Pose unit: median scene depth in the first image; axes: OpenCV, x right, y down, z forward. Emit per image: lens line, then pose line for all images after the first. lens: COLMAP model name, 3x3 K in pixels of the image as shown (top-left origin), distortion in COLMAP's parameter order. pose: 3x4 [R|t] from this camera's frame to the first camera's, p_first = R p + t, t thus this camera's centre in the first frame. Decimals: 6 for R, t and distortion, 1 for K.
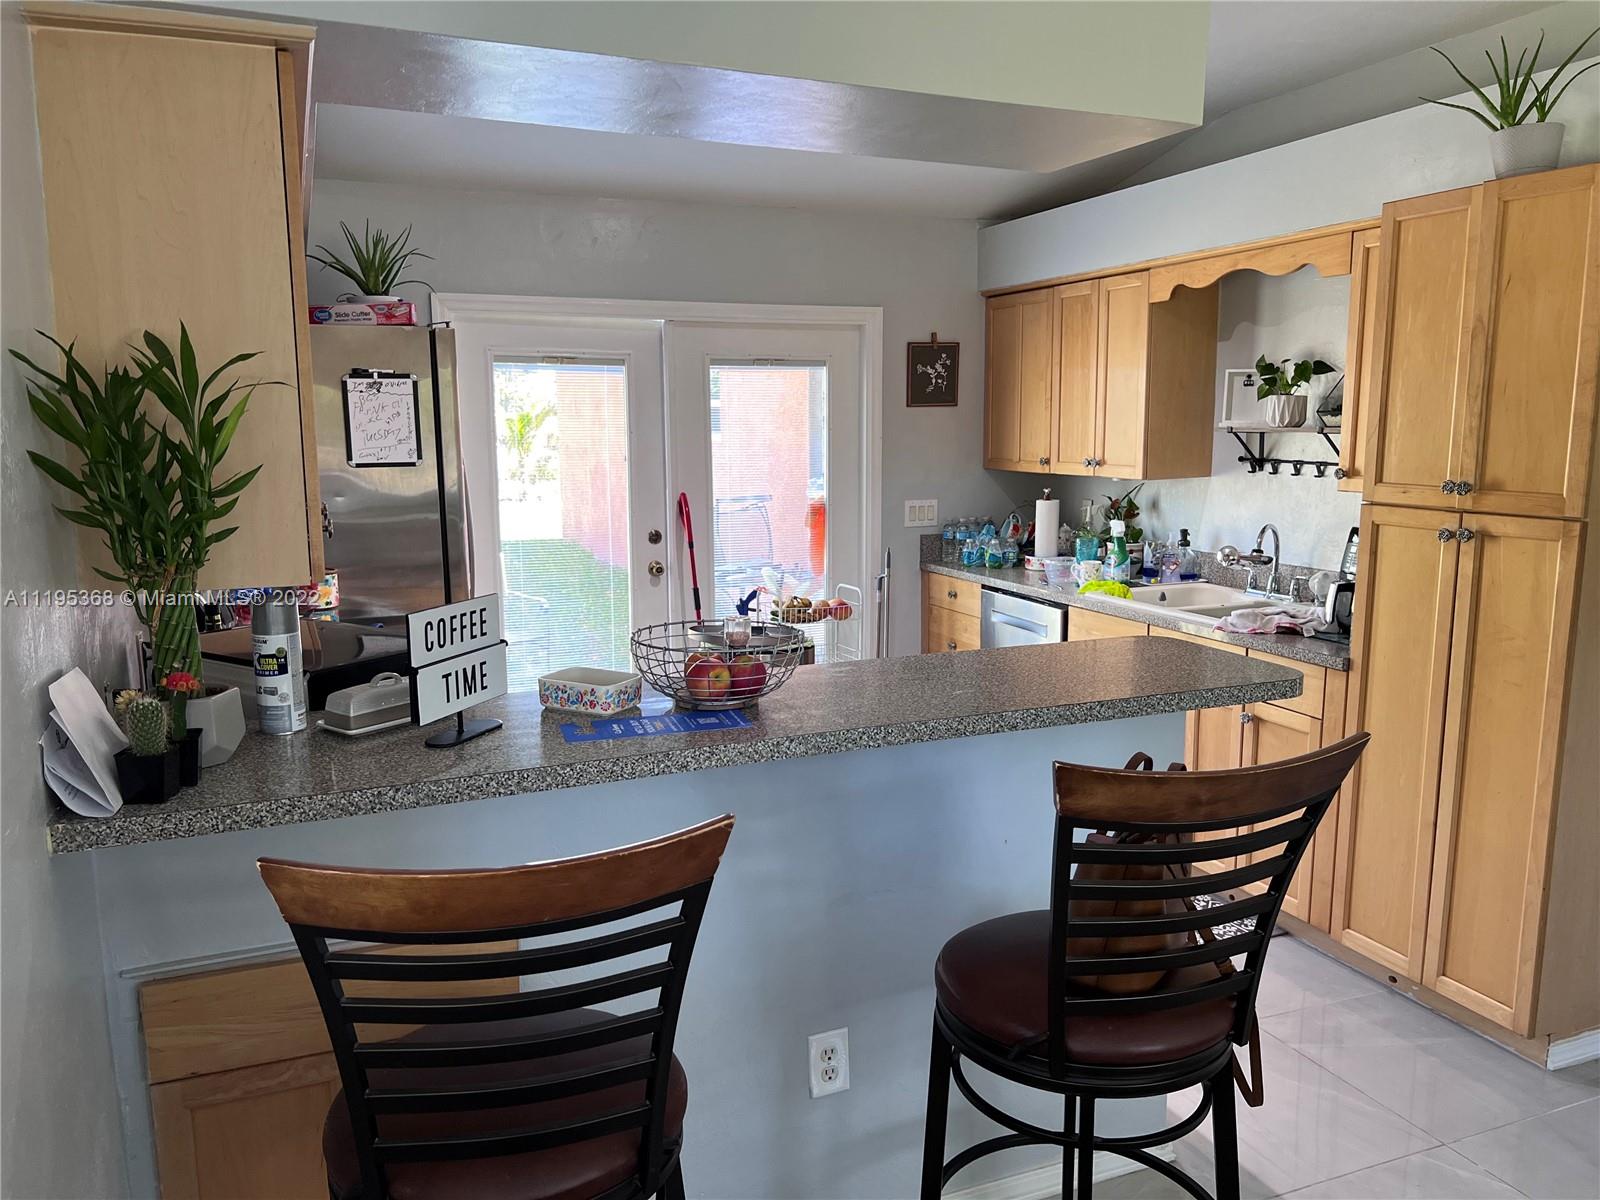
lens RADIAL K [[1210.1, 0, 811.0], [0, 1210.1, 602.6], [0, 0, 1]] dist [0.033836, -0.027968]
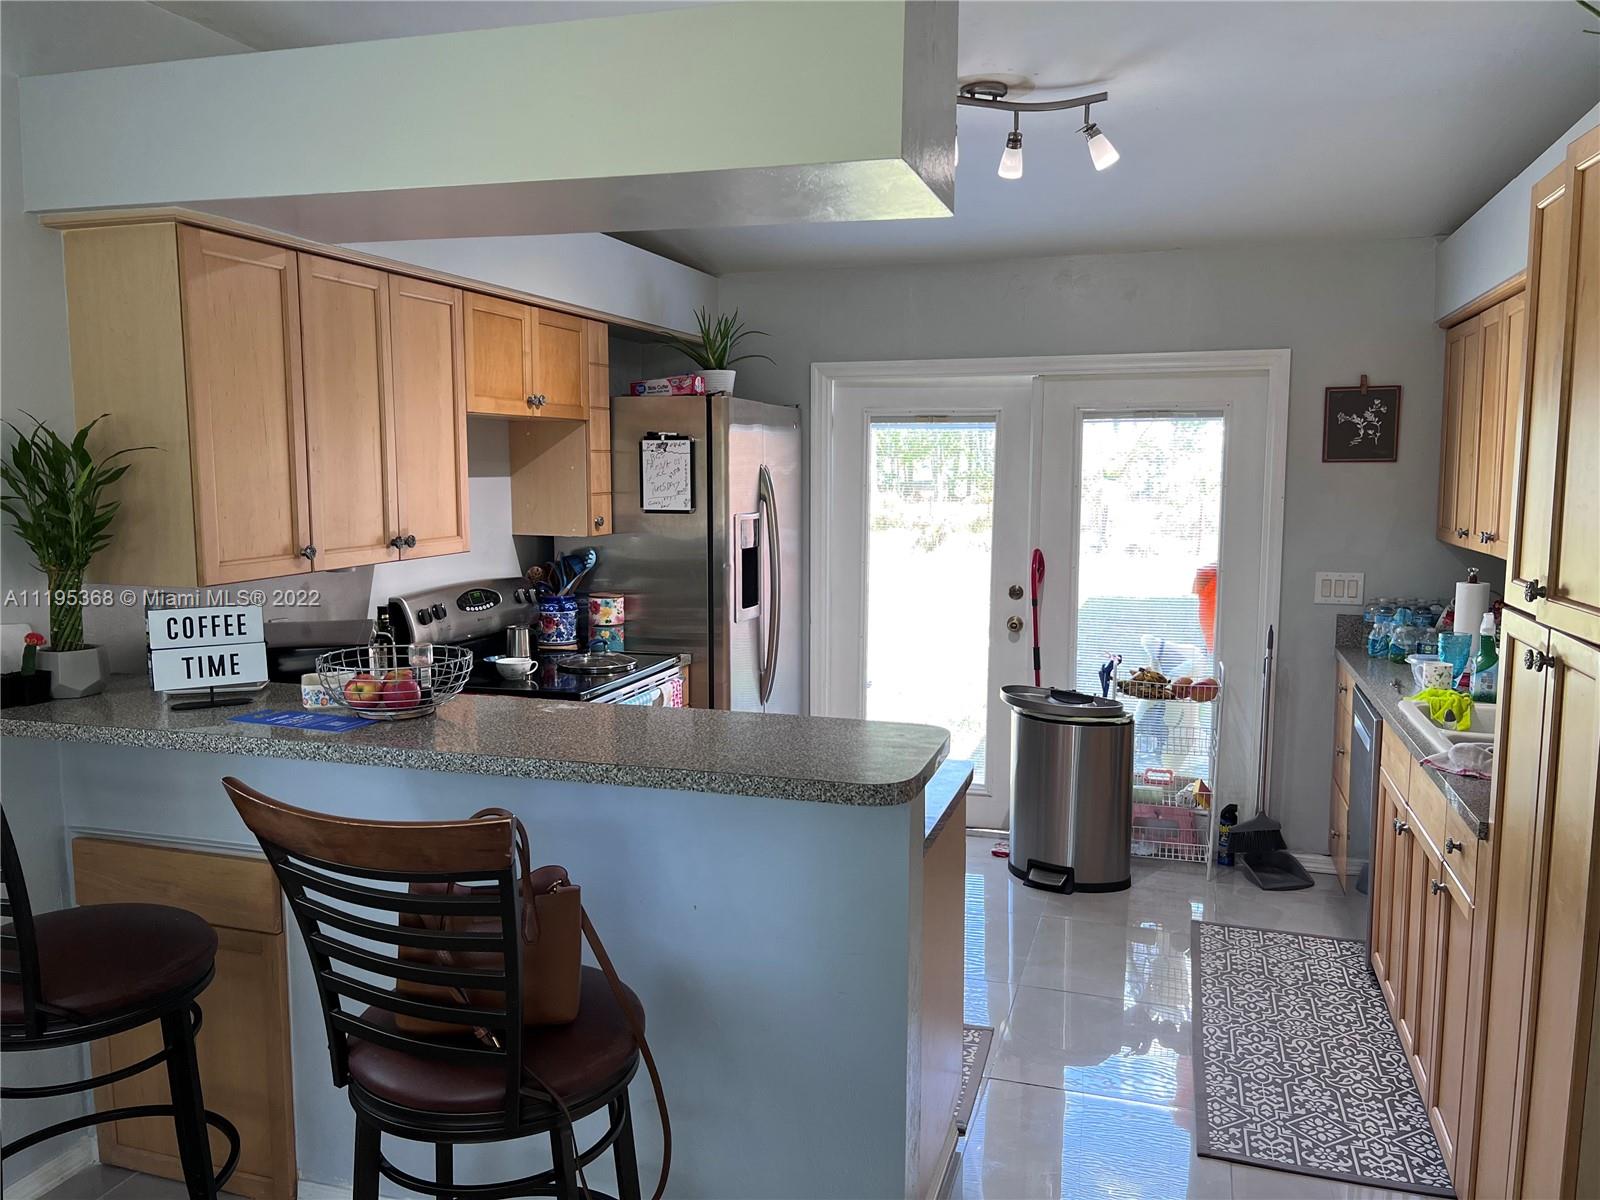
lens RADIAL K [[1210.1, 0, 807.3], [0, 1210.1, 605.9], [0, 0, 1]] dist [0.033836, -0.027968]
pose [[0.762277, 0.079204, -0.642387, 0.399112], [-0.104535, 0.994520, -0.001424, -0.025370], [0.638754, 0.068238, 0.766379, 0.136063]]
